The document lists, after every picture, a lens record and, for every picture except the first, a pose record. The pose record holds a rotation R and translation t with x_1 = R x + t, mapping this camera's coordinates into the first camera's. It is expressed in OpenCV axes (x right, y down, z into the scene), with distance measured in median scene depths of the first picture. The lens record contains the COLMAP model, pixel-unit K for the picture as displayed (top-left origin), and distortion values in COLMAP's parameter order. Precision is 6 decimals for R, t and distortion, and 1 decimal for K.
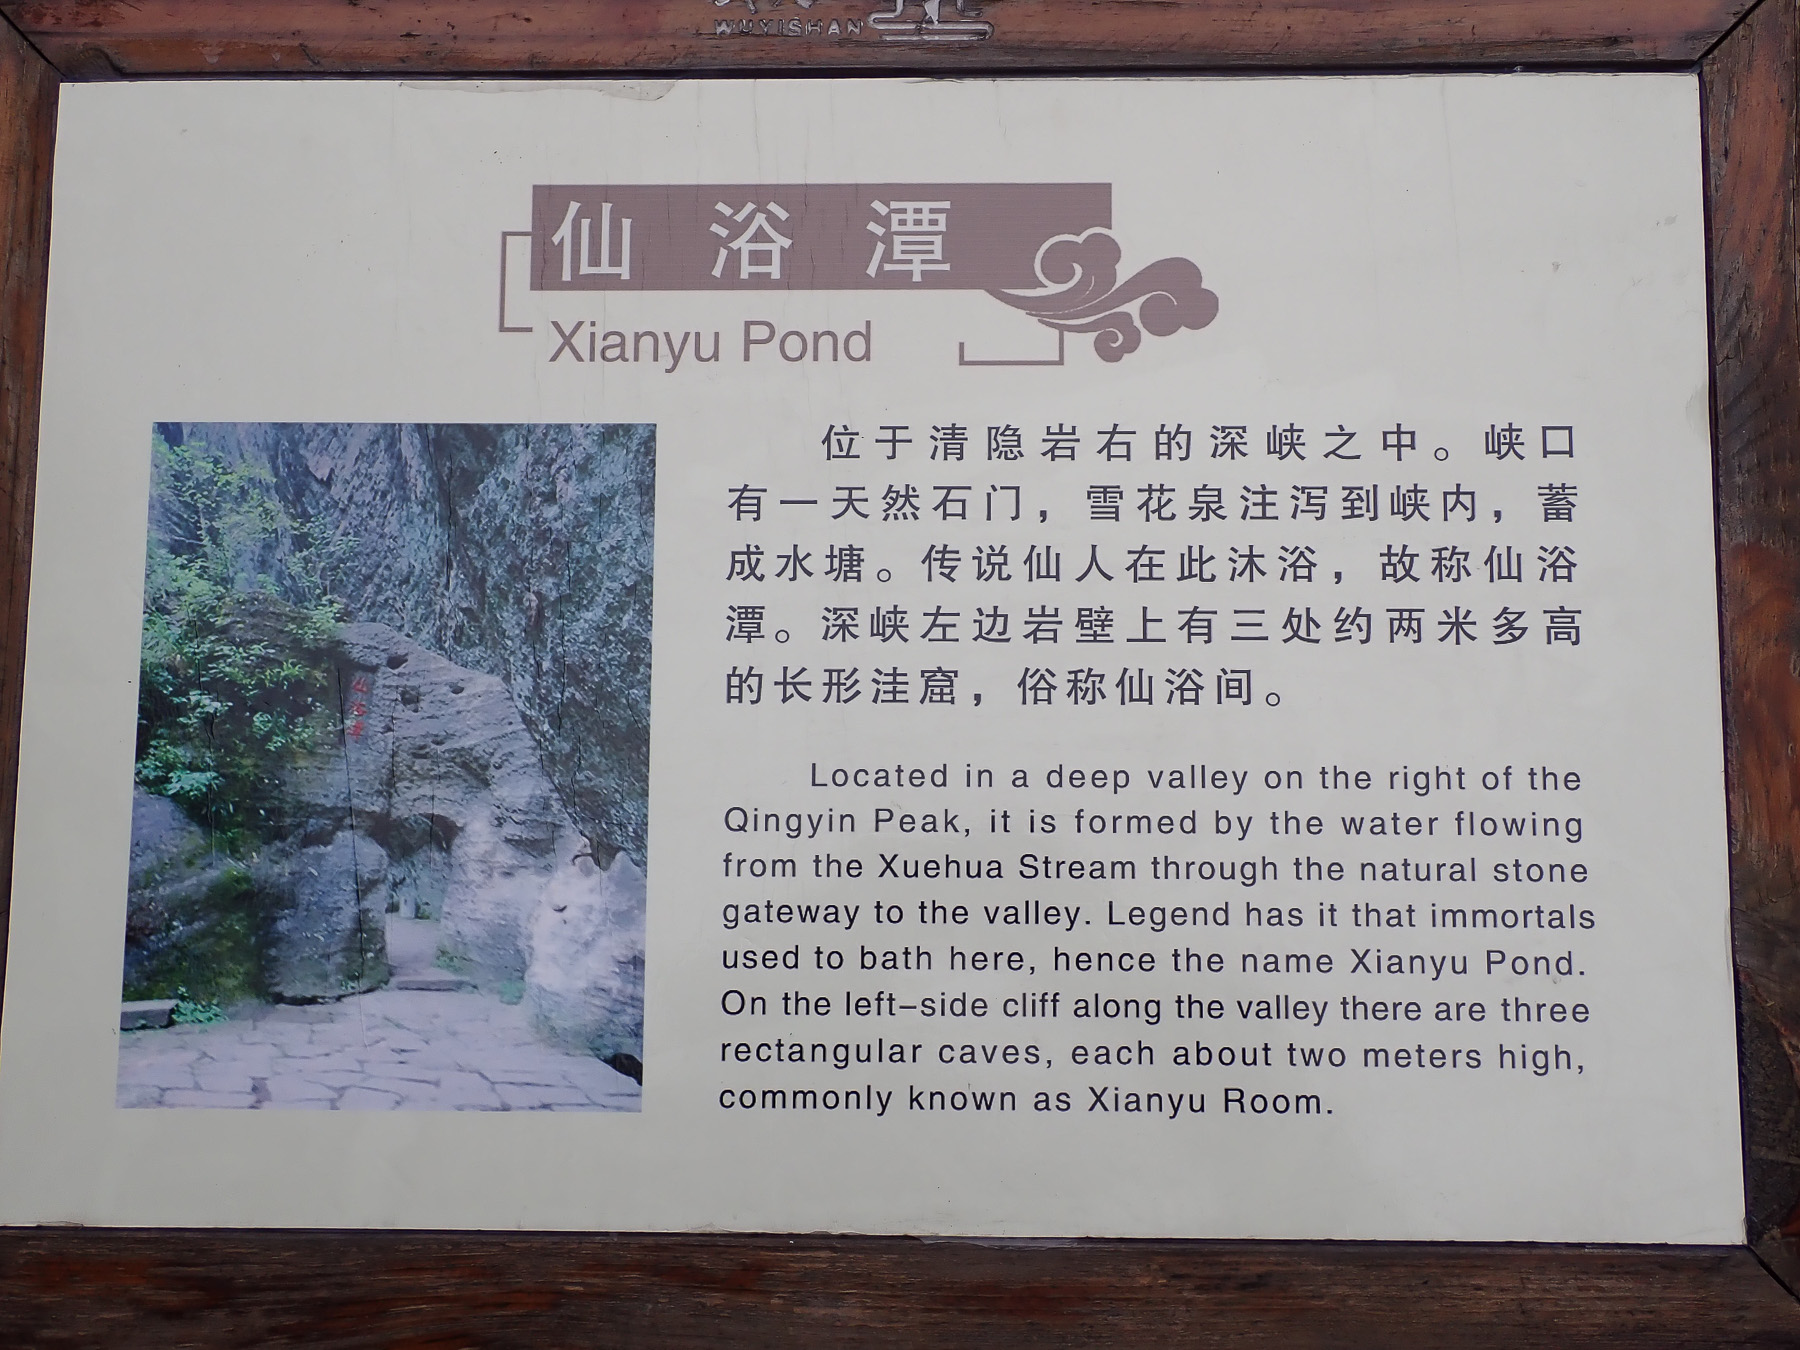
lens RADIAL K [[1806.1, 0, 904.9], [0, 1806.1, 668.4], [0, 0, 1]] dist [0.248230, 0.000000]
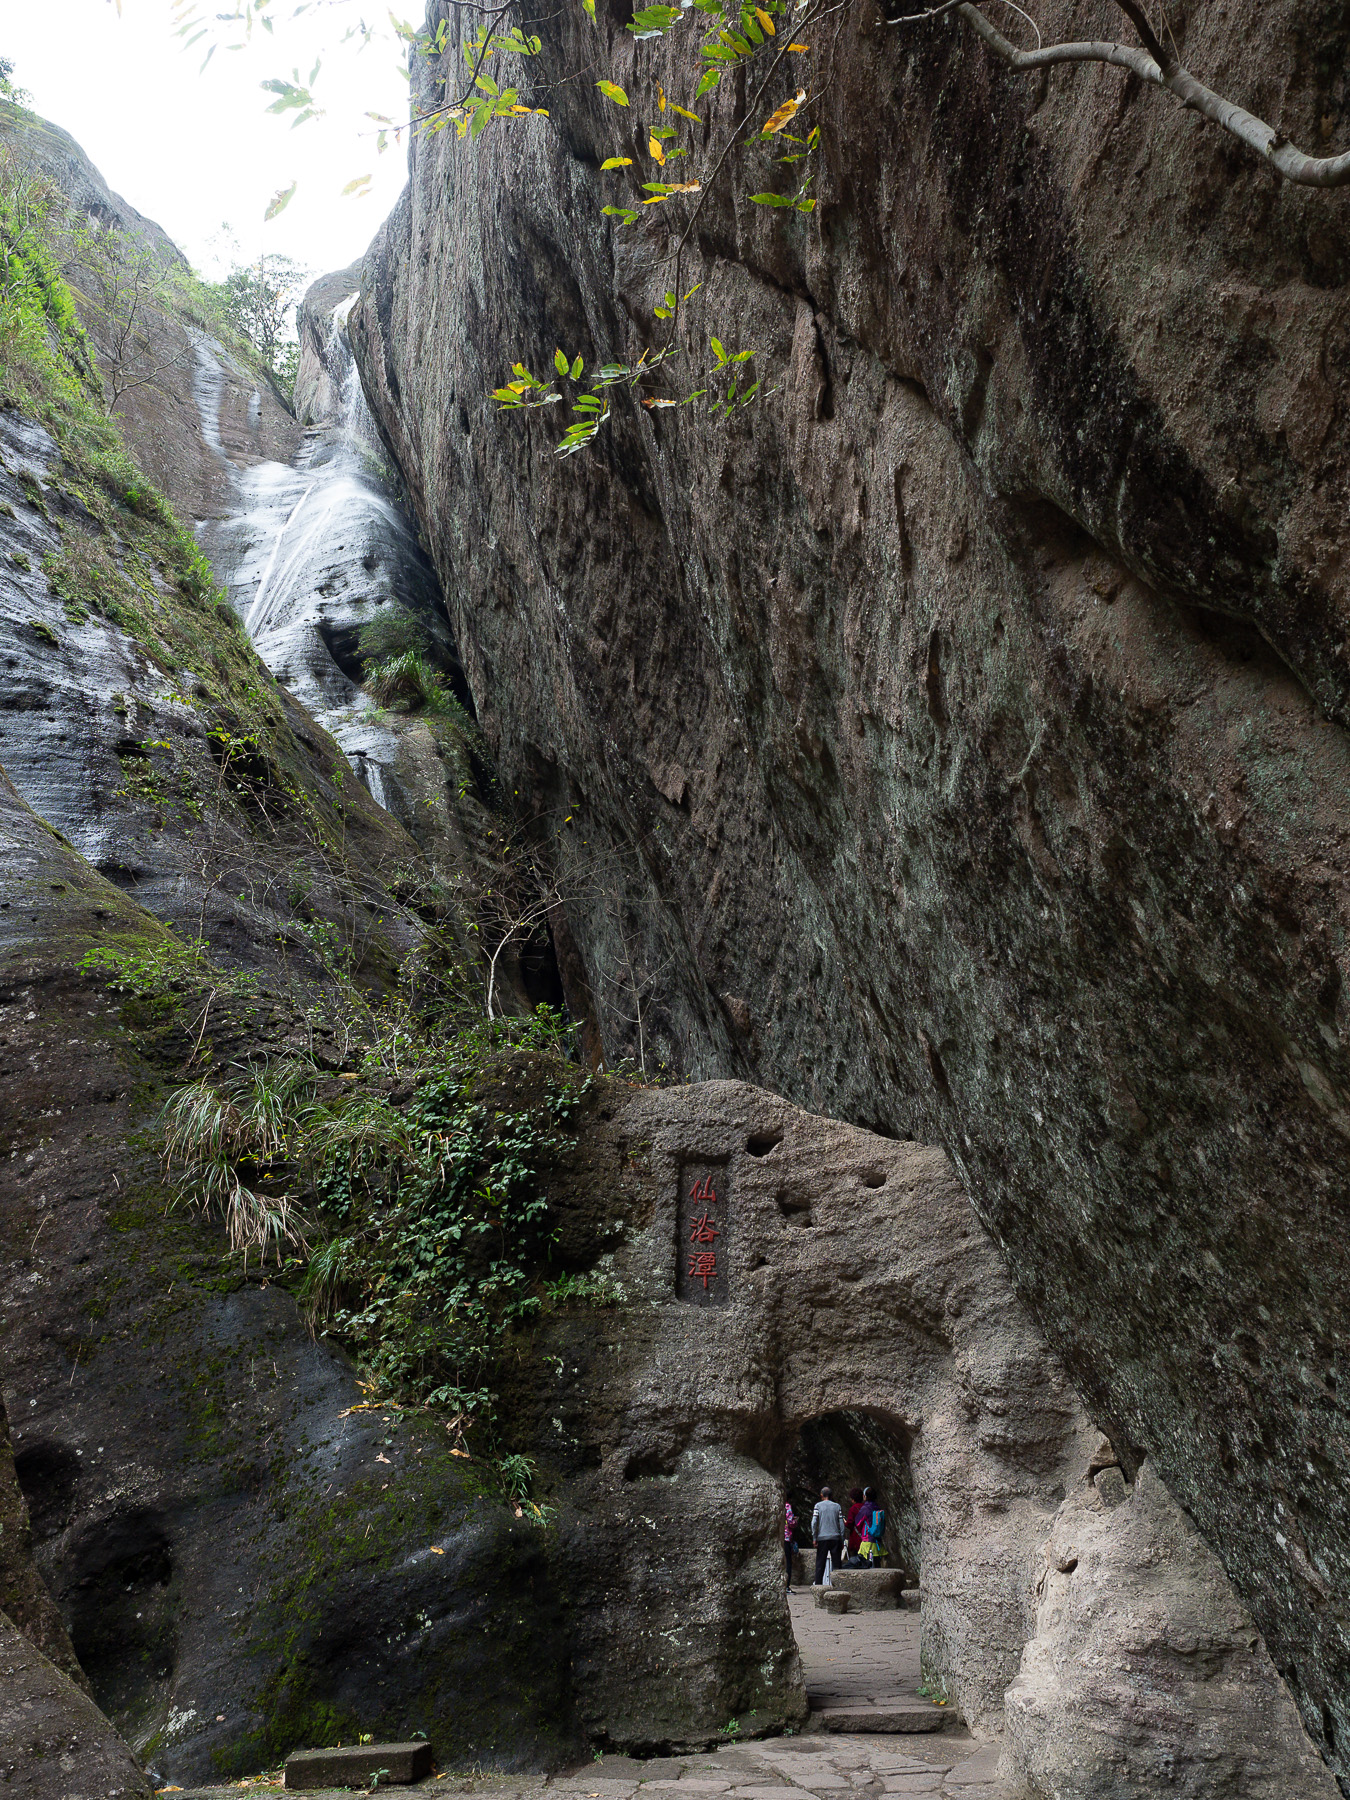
lens RADIAL K [[1879.7, 0, 672.1], [0, 1879.7, 897.7], [0, 0, 1]] dist [-0.045713, 0.000000]
pose [[0.986217, -0.108673, -0.124766, -0.222643], [0.082732, 0.976916, -0.196951, 0.035230], [0.143289, 0.183914, 0.972442, 0.406158]]
